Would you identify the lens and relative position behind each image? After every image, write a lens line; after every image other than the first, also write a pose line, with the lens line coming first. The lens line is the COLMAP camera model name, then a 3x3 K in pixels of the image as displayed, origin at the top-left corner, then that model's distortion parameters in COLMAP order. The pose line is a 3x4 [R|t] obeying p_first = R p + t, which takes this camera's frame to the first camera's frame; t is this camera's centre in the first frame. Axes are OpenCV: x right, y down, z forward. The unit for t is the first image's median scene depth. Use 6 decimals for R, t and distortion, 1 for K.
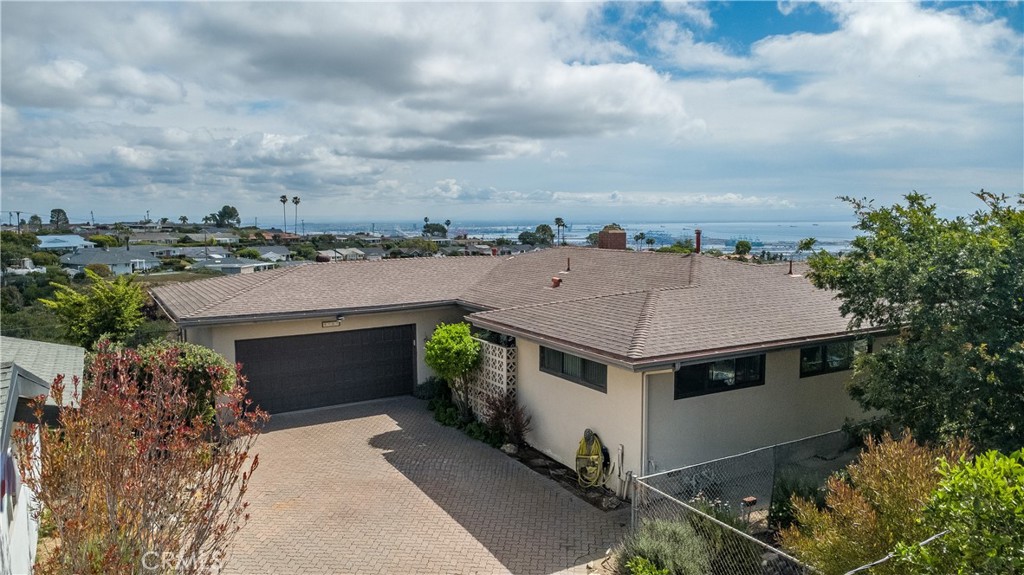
lens RADIAL K [[732.6, 0, 510.6], [0, 732.6, 289.2], [0, 0, 1]] dist [0.007392, 0.003403]
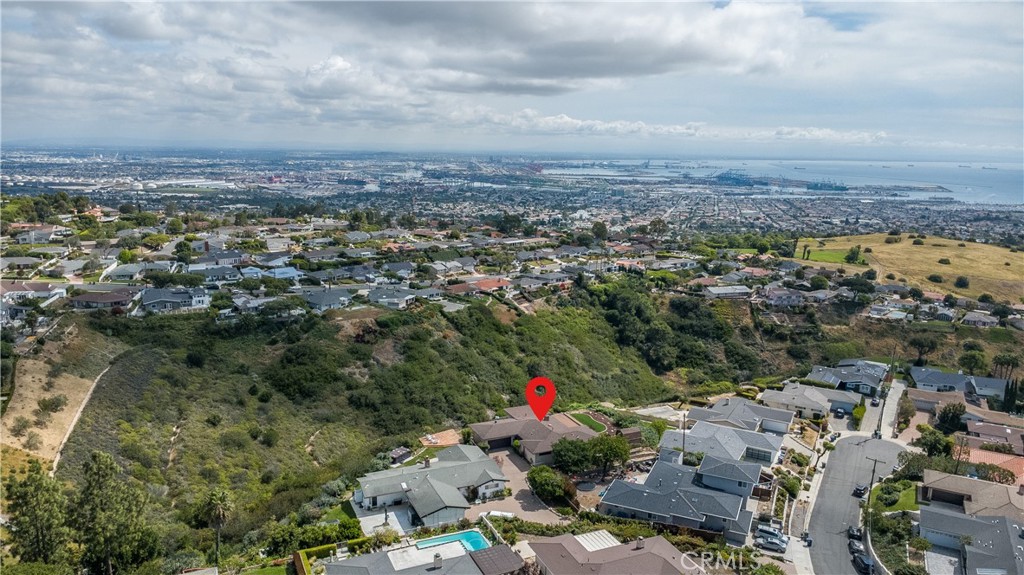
lens RADIAL K [[732.6, 0, 511.2], [0, 732.6, 281.9], [0, 0, 1]] dist [0.007392, 0.003403]
pose [[0.994509, 0.039502, -0.096914, 0.491186], [-0.031367, 0.995965, 0.084079, -2.059400], [0.099845, -0.080578, 0.991735, -5.918685]]
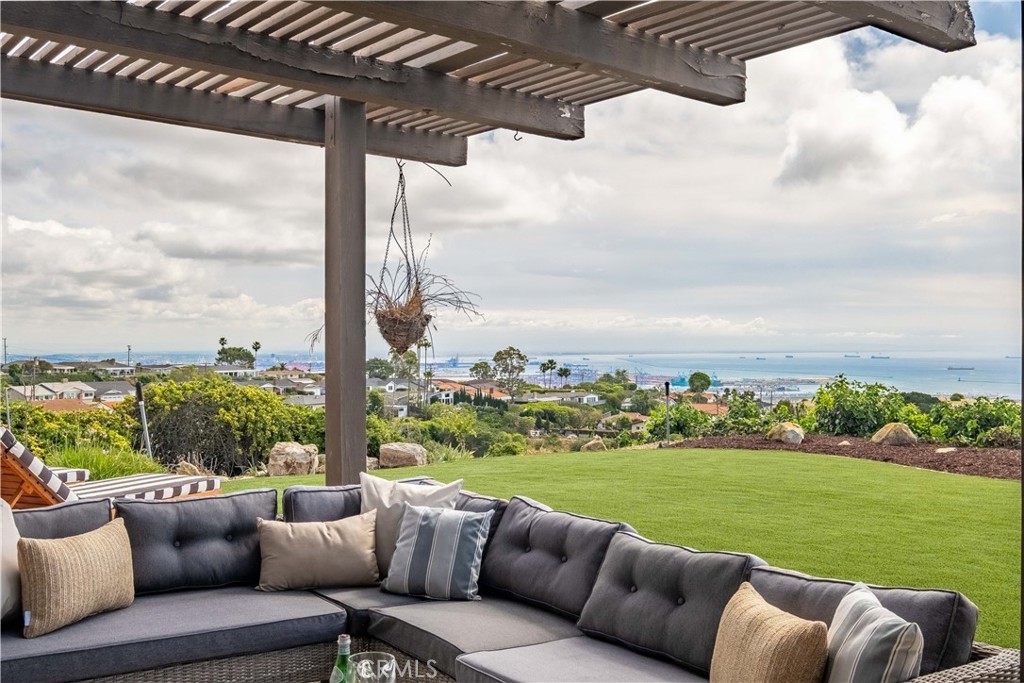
lens RADIAL K [[1045.3, 0, 514.2], [0, 1045.3, 341.4], [0, 0, 1]] dist [0.015389, 0.000000]
pose [[0.990840, 0.002645, 0.135014, 0.376323], [0.011142, 0.994798, -0.101253, 0.026469], [-0.134580, 0.101830, 0.985657, 1.492141]]
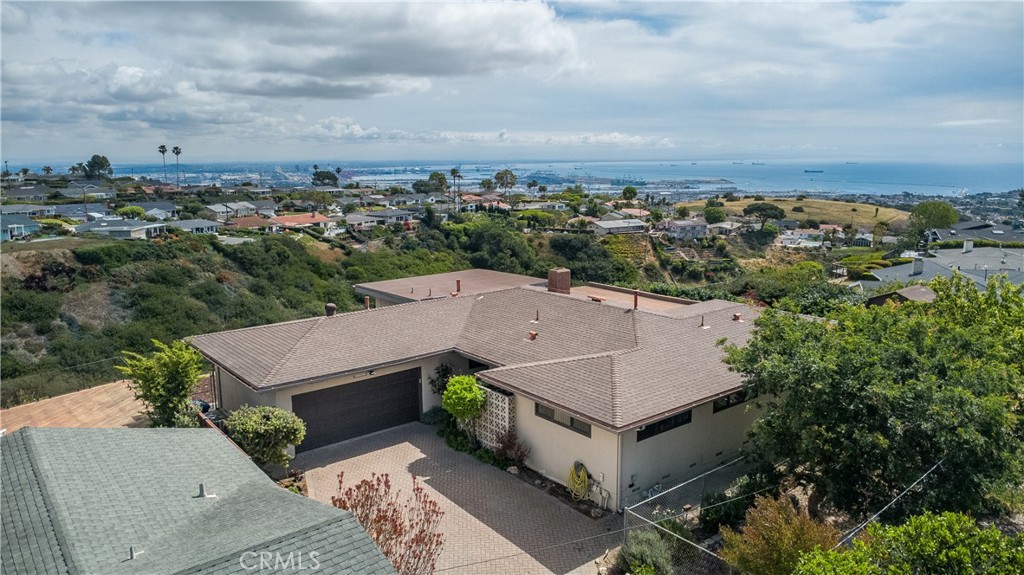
lens RADIAL K [[732.6, 0, 513.0], [0, 732.6, 286.6], [0, 0, 1]] dist [0.007392, 0.003403]
pose [[0.988225, -0.030838, 0.149867, -0.171049], [0.019240, 0.996749, 0.078234, -0.203736], [-0.151792, -0.074429, 0.985606, -0.294433]]
